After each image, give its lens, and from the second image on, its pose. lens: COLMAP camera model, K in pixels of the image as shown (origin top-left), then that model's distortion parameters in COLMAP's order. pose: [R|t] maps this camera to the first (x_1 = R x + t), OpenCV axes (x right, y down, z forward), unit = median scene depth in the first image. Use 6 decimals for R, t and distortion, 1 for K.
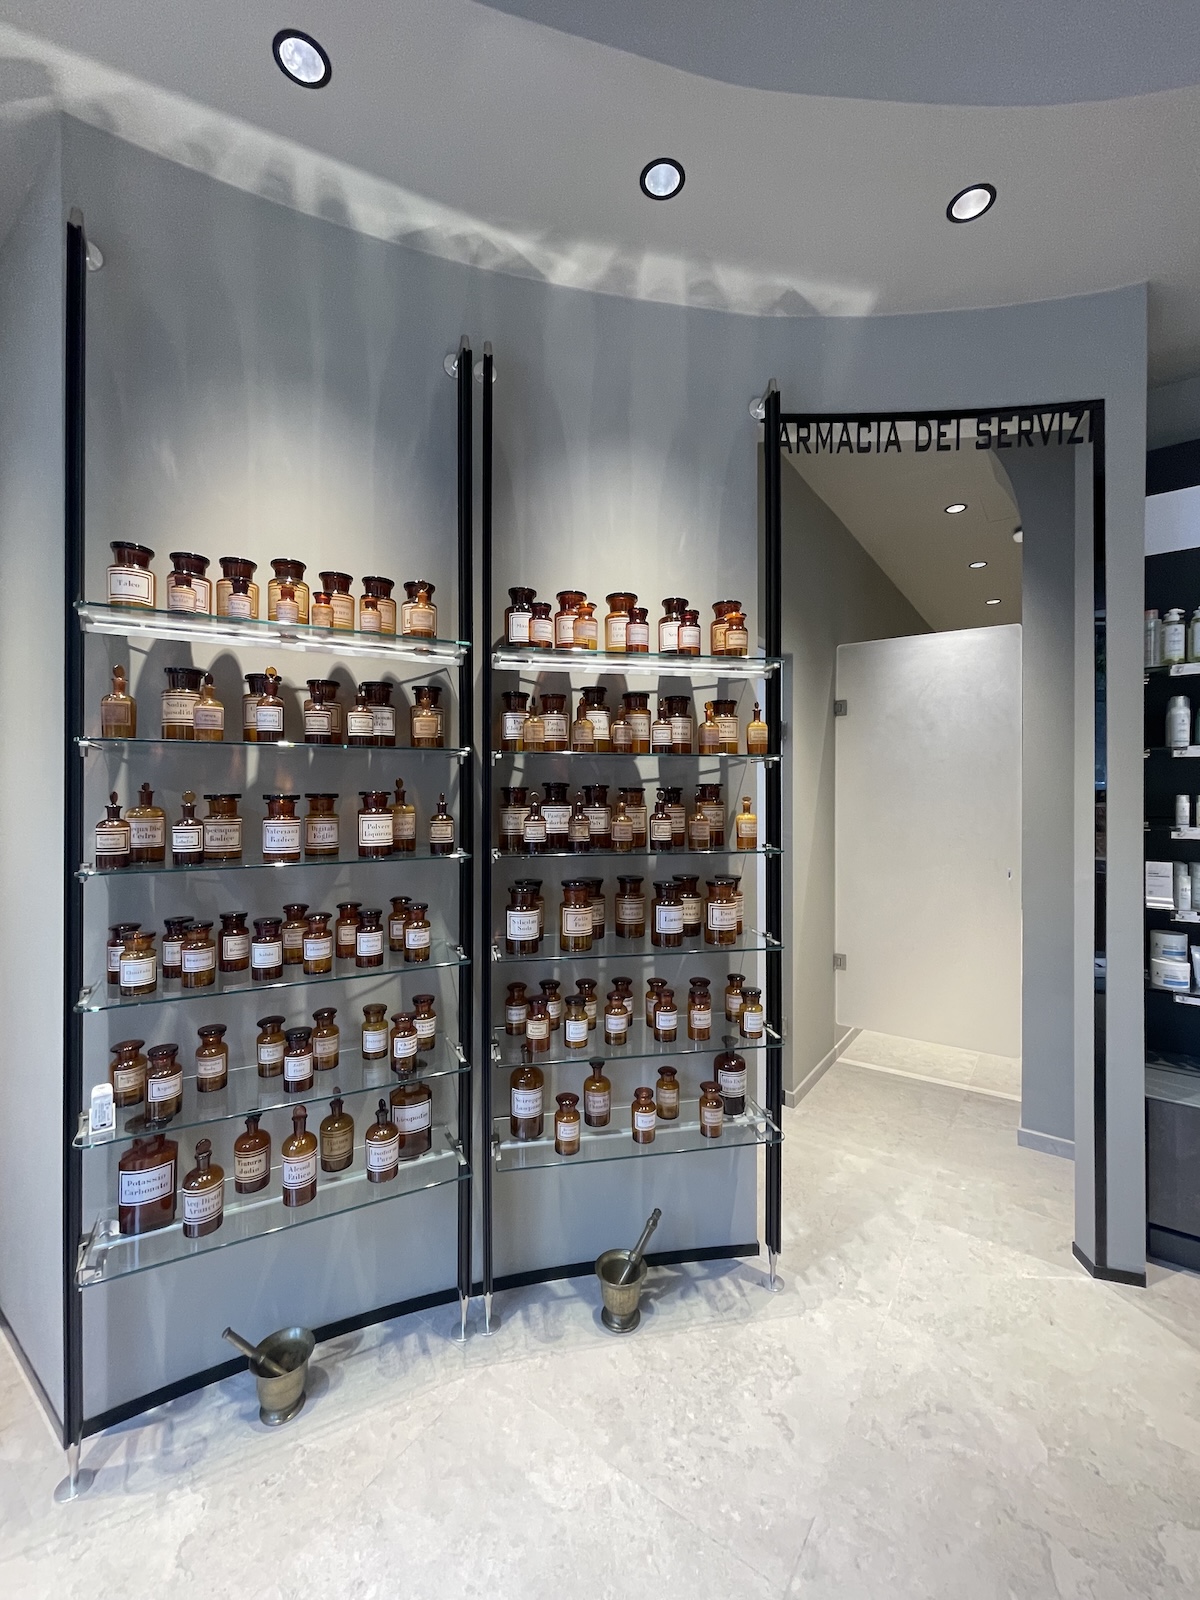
lens RADIAL K [[647.9, 0, 605.4], [0, 647.9, 790.3], [0, 0, 1]] dist [-0.002755, 0.003061]
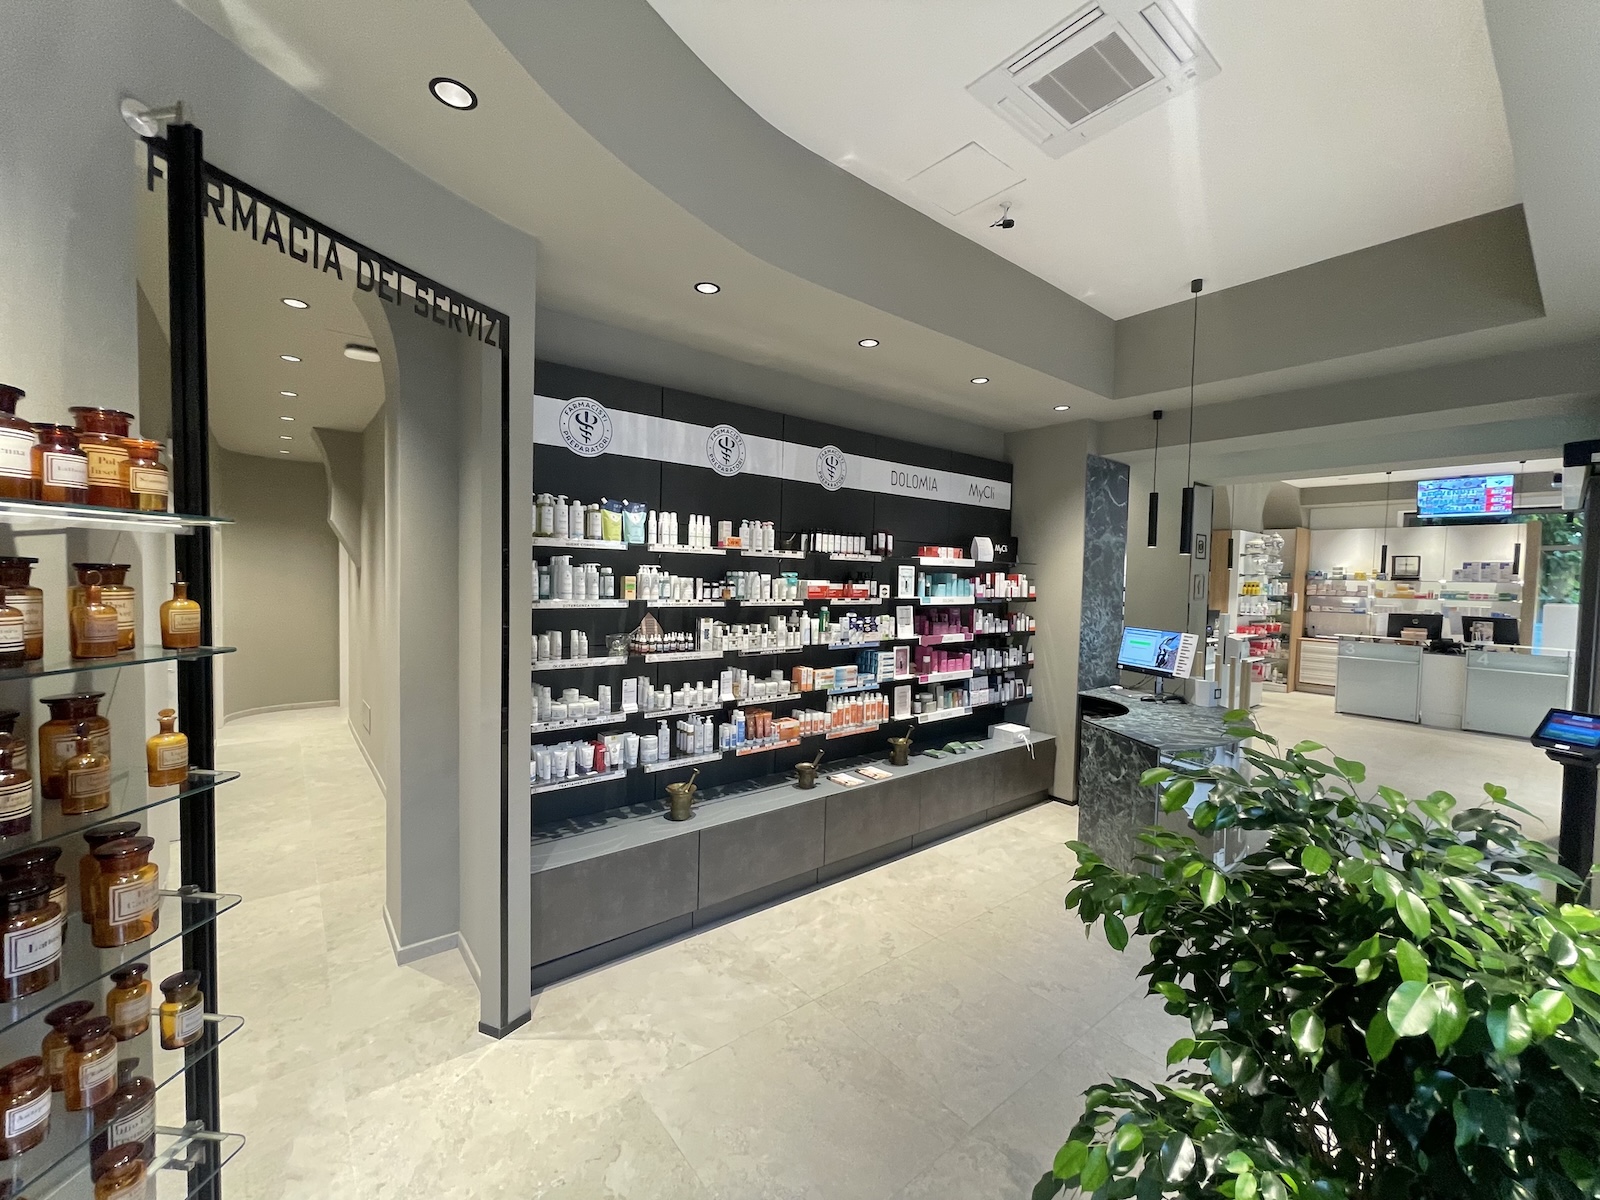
lens RADIAL K [[647.9, 0, 789.9], [0, 647.9, 600.4], [0, 0, 1]] dist [-0.002755, 0.003061]
pose [[0.265930, -0.033344, 0.963415, -0.257585], [-0.021672, 0.998942, 0.040556, -0.142683], [-0.963749, -0.031664, 0.264926, 0.173193]]
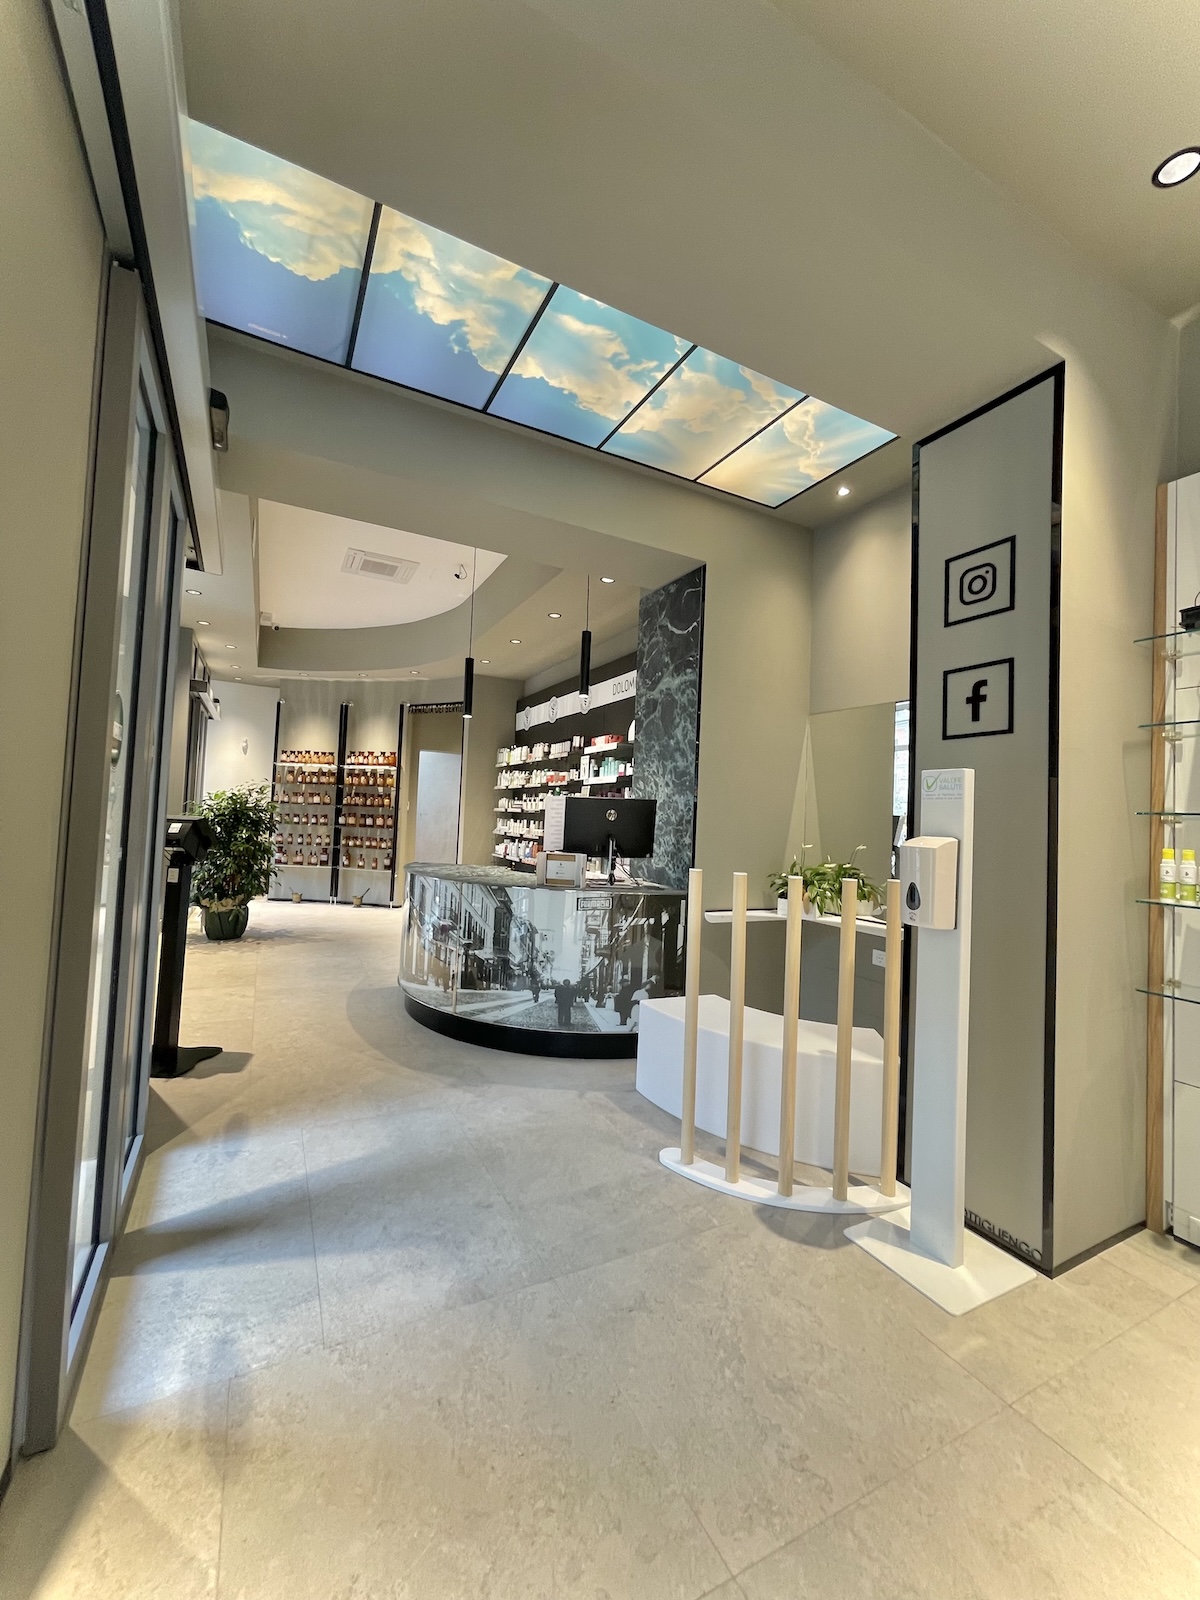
lens RADIAL K [[647.9, 0, 602.5], [0, 647.9, 796.4], [0, 0, 1]] dist [-0.002755, 0.003061]
pose [[0.896890, 0.016309, -0.441954, 3.359895], [-0.034346, 0.998870, -0.032842, 0.103321], [0.440919, 0.044635, 0.896437, -2.245989]]
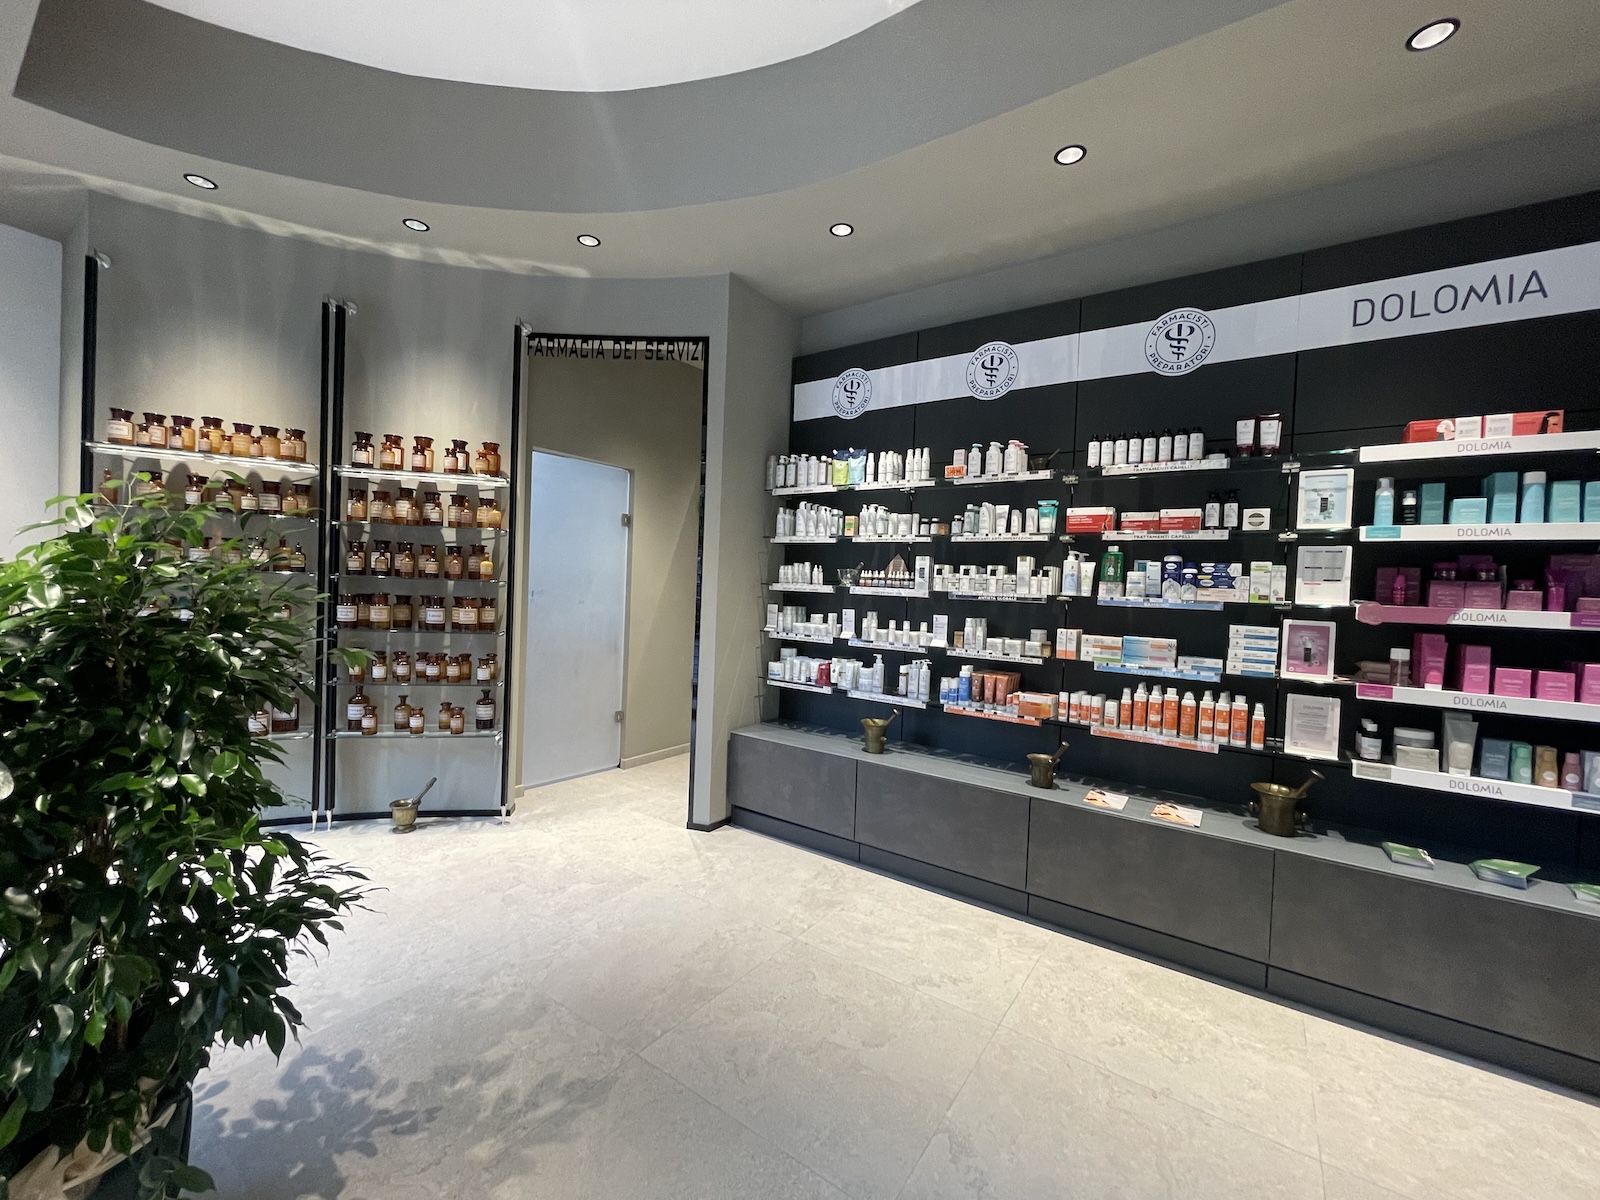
lens RADIAL K [[647.9, 0, 789.8], [0, 647.9, 599.6], [0, 0, 1]] dist [-0.002755, 0.003061]
pose [[0.999189, 0.037067, 0.015701, 0.992612], [-0.037423, 0.999035, 0.022991, 0.065848], [-0.014834, -0.023560, 0.999612, -0.788722]]
